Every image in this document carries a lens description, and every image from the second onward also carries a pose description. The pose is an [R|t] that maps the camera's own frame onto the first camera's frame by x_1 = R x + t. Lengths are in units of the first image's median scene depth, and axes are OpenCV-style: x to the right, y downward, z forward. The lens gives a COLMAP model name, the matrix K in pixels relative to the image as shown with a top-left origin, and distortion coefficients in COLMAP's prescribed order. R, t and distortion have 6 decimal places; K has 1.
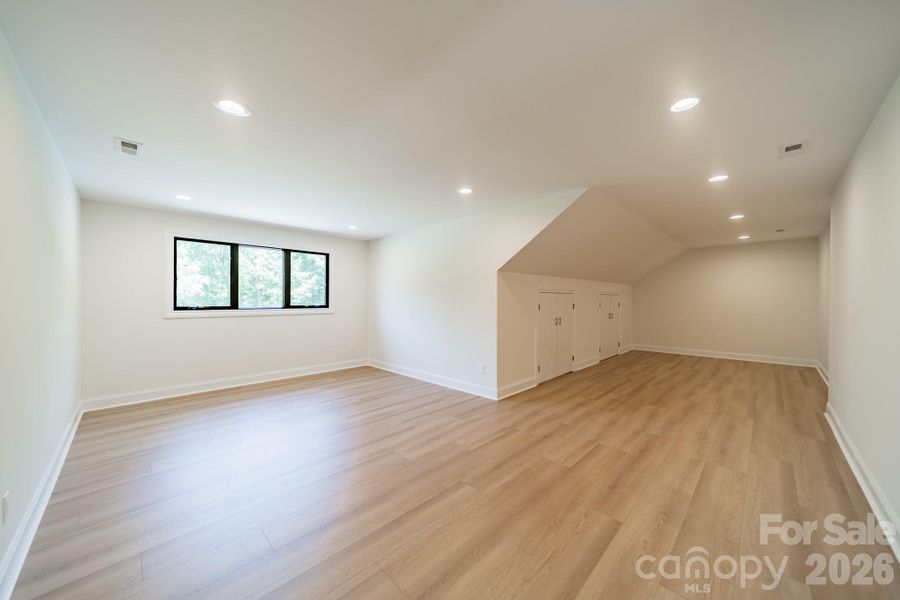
lens RADIAL K [[318.3, 0, 453.1], [0, 318.3, 300.6], [0, 0, 1]] dist [0.007616, -0.000002]
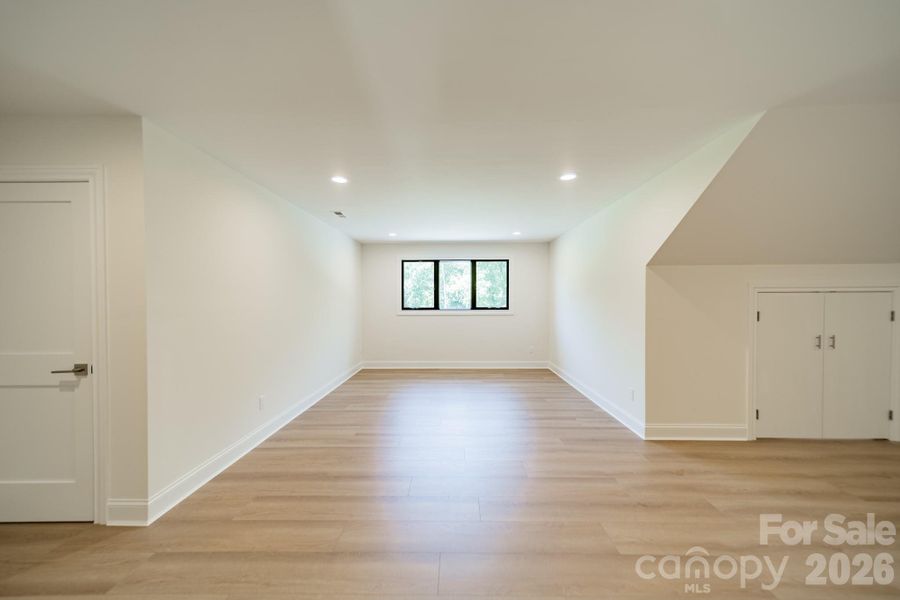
lens RADIAL K [[318.3, 0, 453.3], [0, 318.3, 301.5], [0, 0, 1]] dist [0.007616, -0.000002]
pose [[0.688930, 0.000772, -0.724827, 0.335394], [0.003530, 0.999984, 0.004420, -0.013016], [0.724819, -0.005604, 0.688917, 0.146097]]
